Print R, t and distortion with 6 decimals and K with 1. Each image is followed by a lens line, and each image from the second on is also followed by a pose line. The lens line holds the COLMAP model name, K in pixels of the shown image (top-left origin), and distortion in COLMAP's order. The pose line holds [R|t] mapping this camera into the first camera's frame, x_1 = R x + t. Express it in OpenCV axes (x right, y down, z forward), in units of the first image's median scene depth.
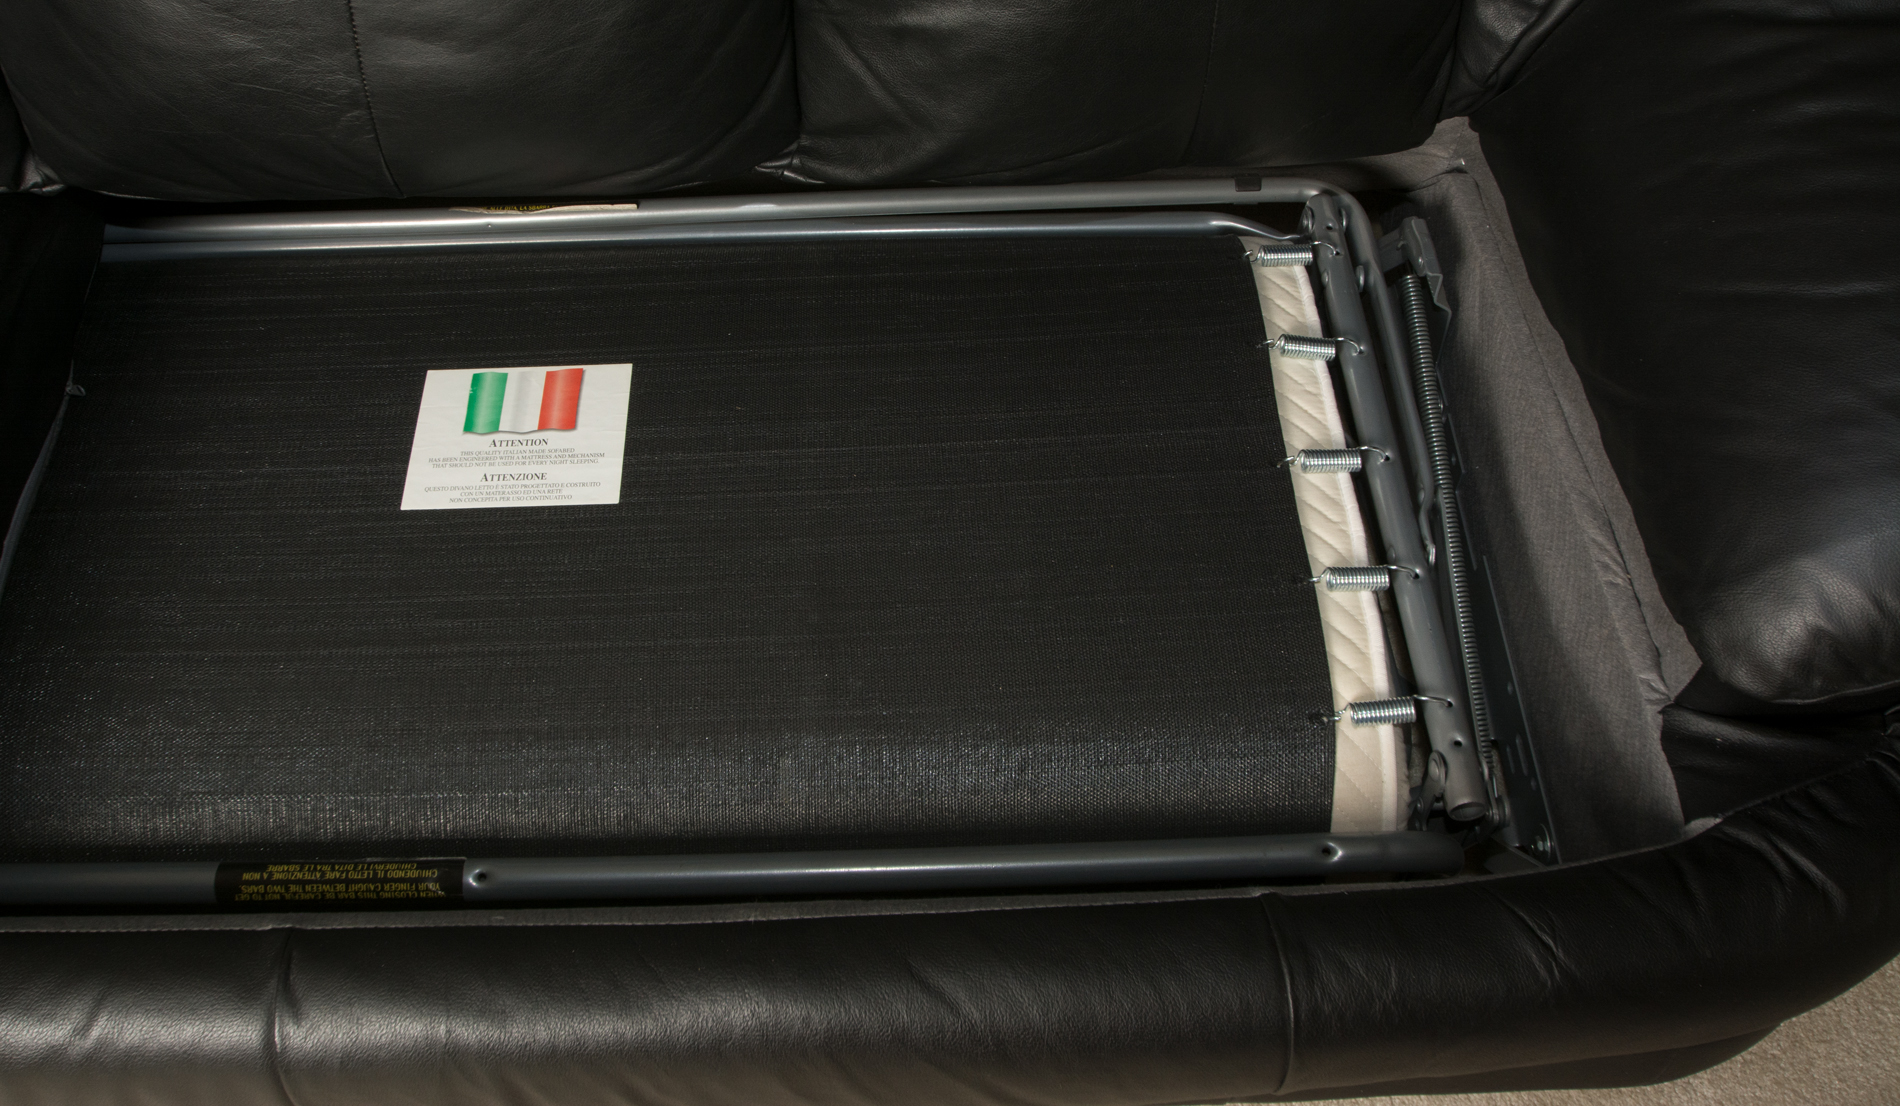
lens RADIAL K [[1816.9, 0, 894.7], [0, 1816.9, 432.3], [0, 0, 1]] dist [-0.010573, -0.083413]
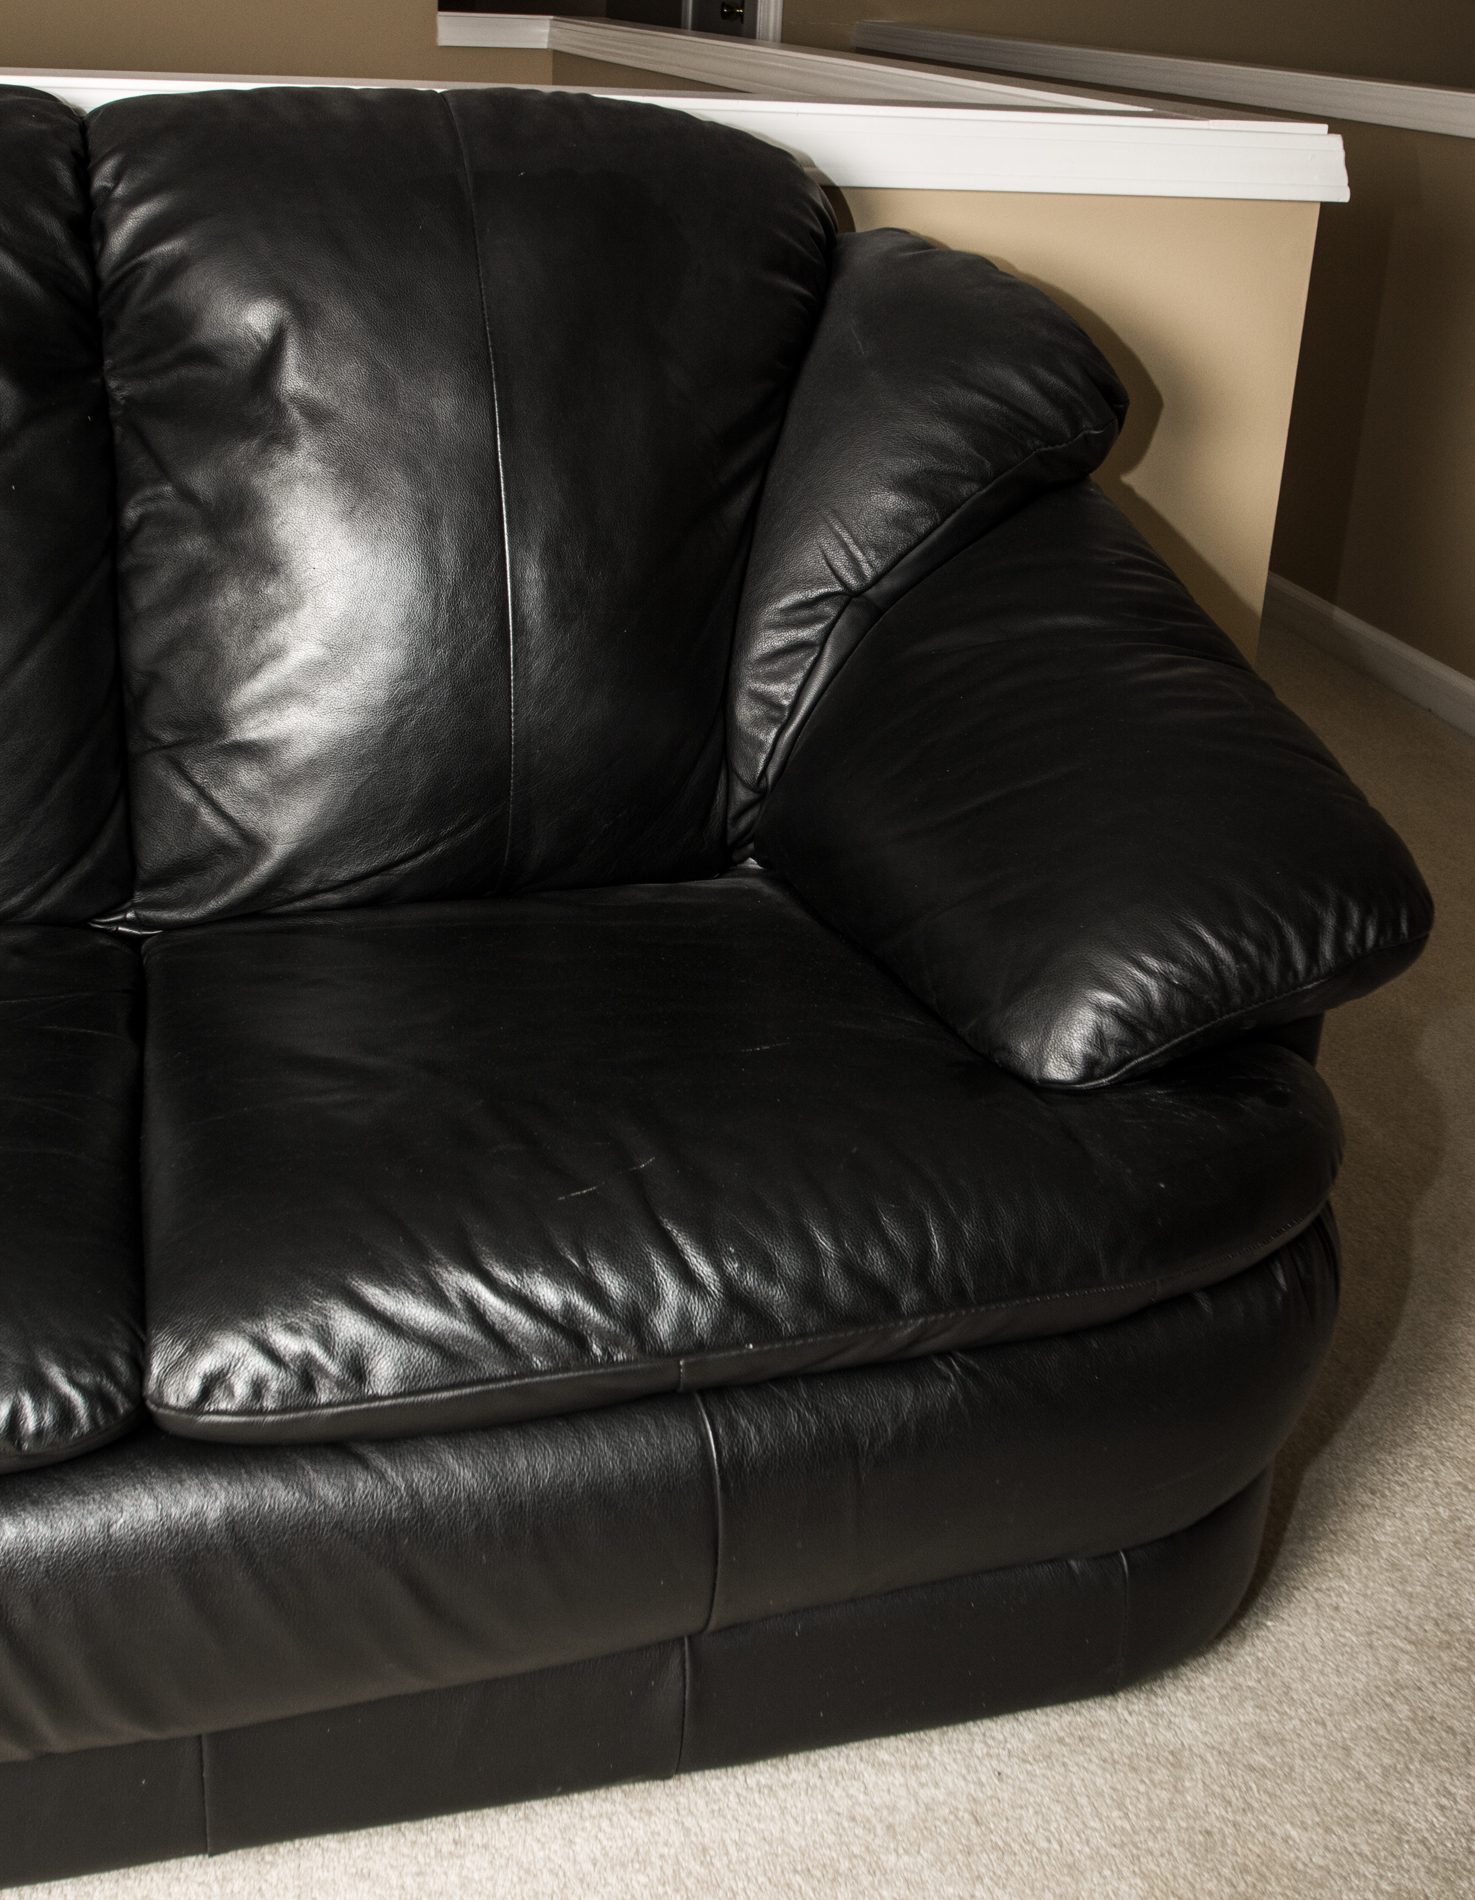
lens RADIAL K [[2201.1, 0, 739.1], [0, 2201.1, 841.9], [0, 0, 1]] dist [-0.067301, -0.011505]
pose [[0.961857, -0.037619, 0.270953, -0.060816], [0.172675, 0.851723, -0.494724, 0.516746], [-0.212166, 0.522641, 0.825731, -0.120294]]
